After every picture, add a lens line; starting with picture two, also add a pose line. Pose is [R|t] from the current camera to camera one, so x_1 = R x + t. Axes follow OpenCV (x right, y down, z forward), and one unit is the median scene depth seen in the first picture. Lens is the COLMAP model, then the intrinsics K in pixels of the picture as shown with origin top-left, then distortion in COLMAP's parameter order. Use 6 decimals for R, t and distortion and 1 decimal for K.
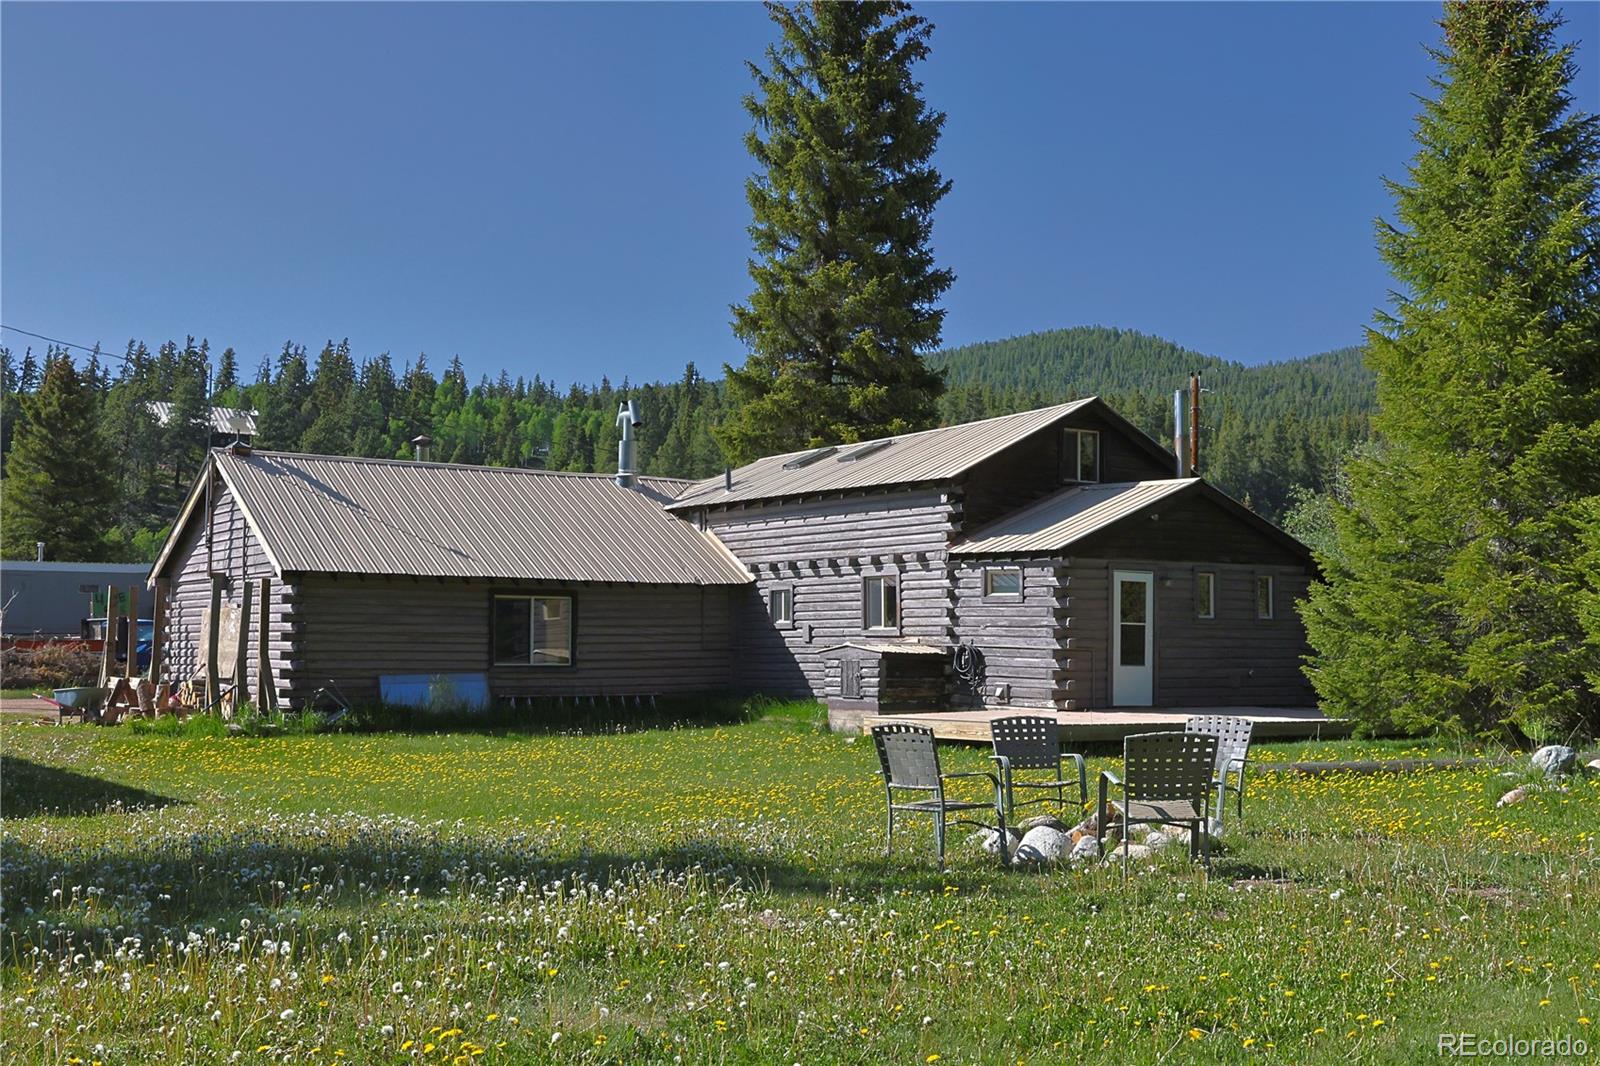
lens RADIAL K [[2051.9, 0, 800.3], [0, 2051.9, 508.7], [0, 0, 1]] dist [-0.013922, 0.008912]
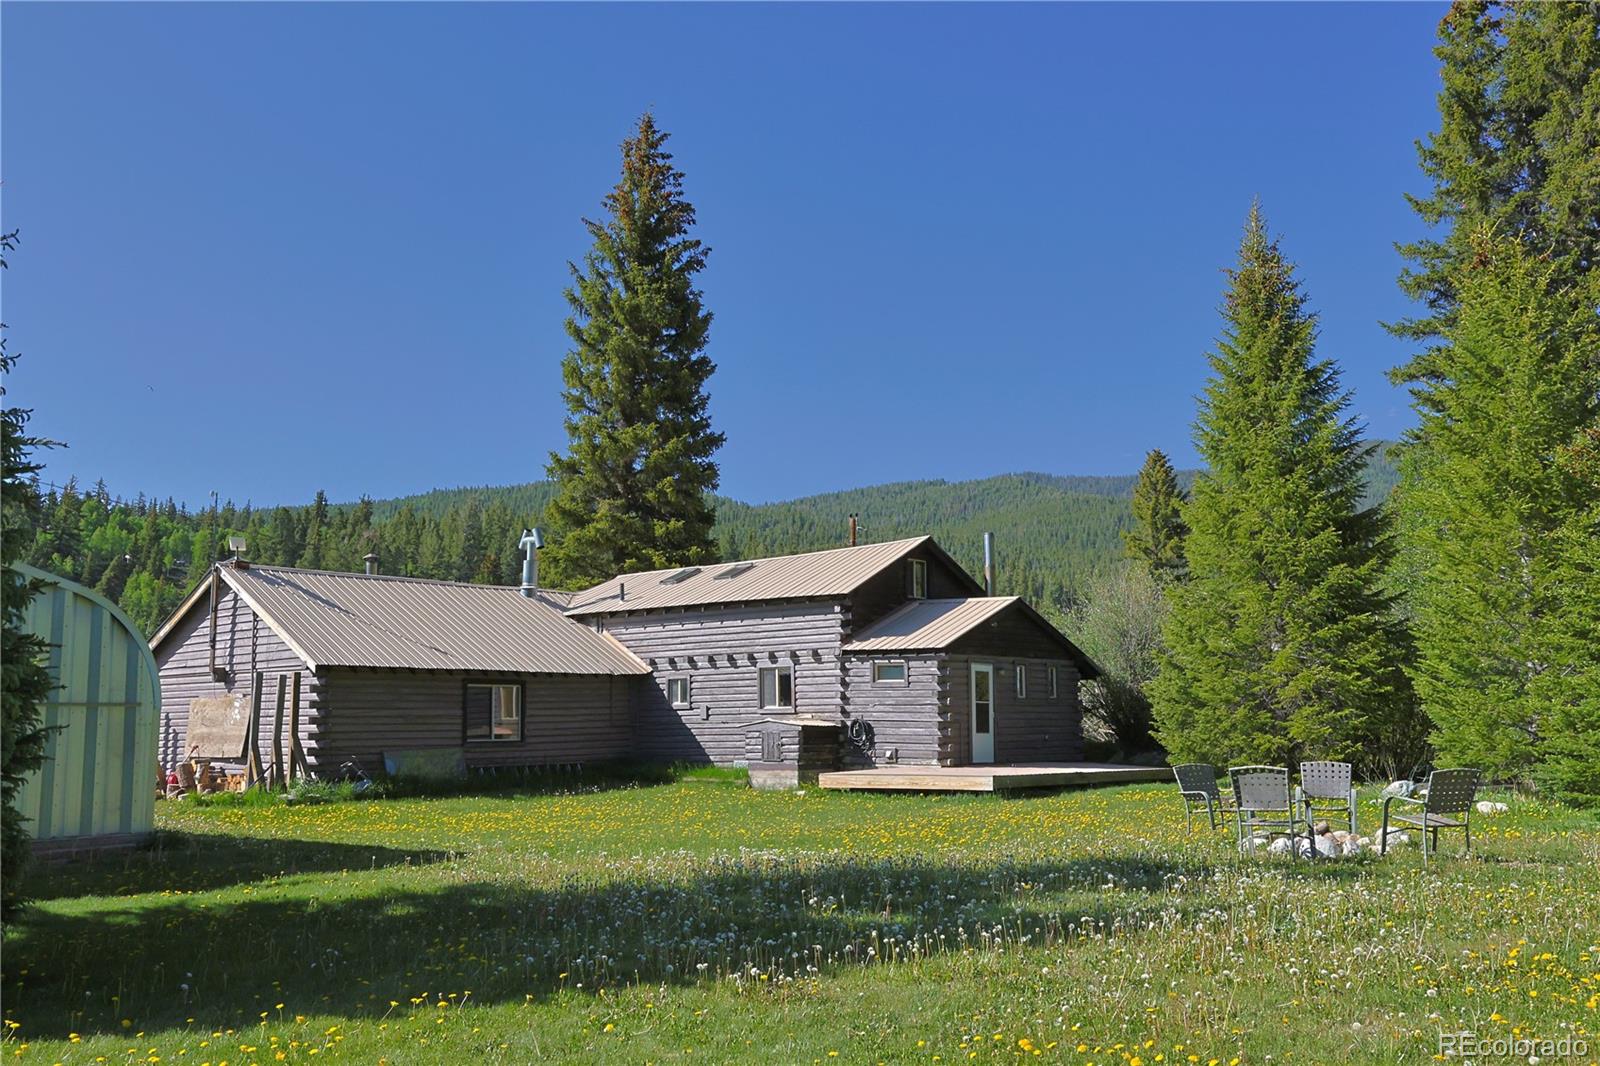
lens RADIAL K [[1652.8, 0, 794.1], [0, 1652.8, 494.1], [0, 0, 1]] dist [0.043351, -0.021052]
pose [[0.951396, 0.029358, 0.306568, -0.271248], [-0.007186, 0.997291, -0.073203, -0.000565], [-0.307887, 0.067442, 0.949030, -0.017747]]
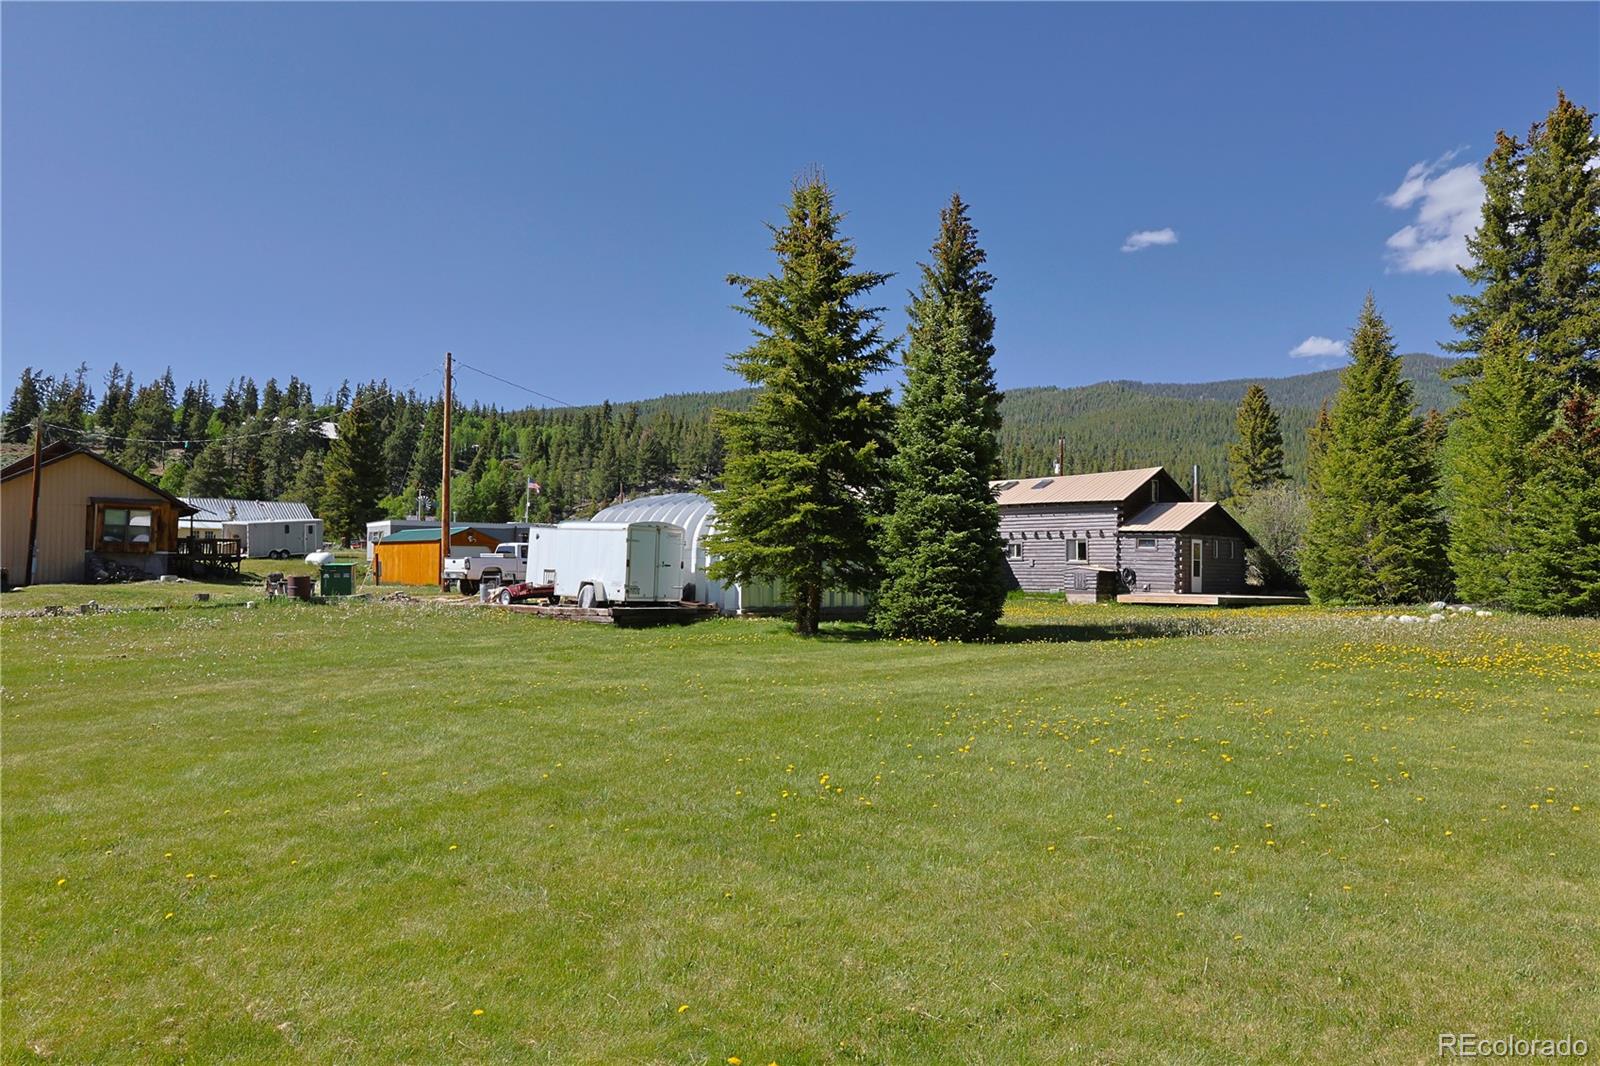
lens RADIAL K [[1494.4, 0, 621.9], [0, 1494.4, 533.6], [0, 0, 1]] dist [-0.002578, 0.011838]
pose [[0.985027, 0.012121, 0.171972, -0.771559], [-0.019334, 0.998999, 0.040328, -0.033756], [-0.171311, -0.043049, 0.984276, -0.625361]]
